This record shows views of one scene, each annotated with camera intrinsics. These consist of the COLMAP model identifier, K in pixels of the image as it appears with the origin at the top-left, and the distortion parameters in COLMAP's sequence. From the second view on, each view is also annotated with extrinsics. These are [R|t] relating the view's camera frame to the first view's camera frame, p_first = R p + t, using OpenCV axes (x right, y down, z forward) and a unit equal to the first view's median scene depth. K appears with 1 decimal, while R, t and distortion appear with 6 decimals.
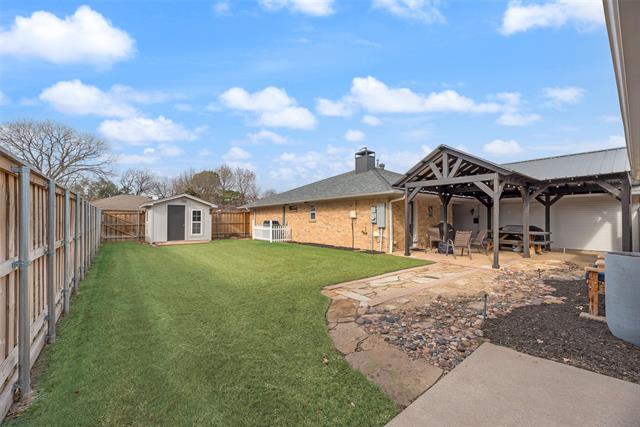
lens RADIAL K [[256.5, 0, 319.0], [0, 256.5, 215.7], [0, 0, 1]] dist [0.000323, 0.000084]
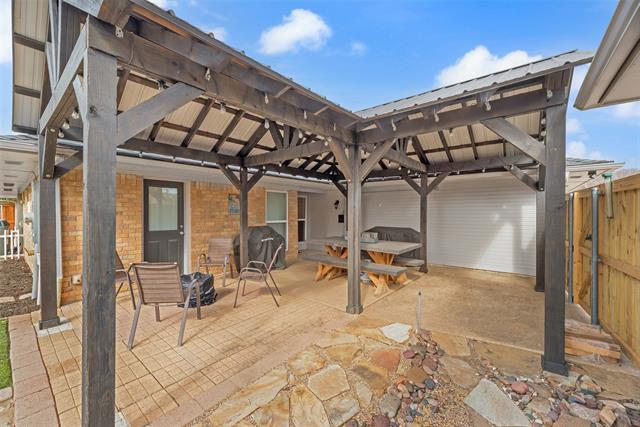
lens RADIAL K [[256.5, 0, 322.2], [0, 256.5, 211.7], [0, 0, 1]] dist [0.000323, 0.000084]
pose [[0.978462, -0.006661, 0.206320, 0.429502], [0.003640, 0.999881, 0.015017, -0.007215], [-0.206396, -0.013943, 0.978369, 0.375674]]
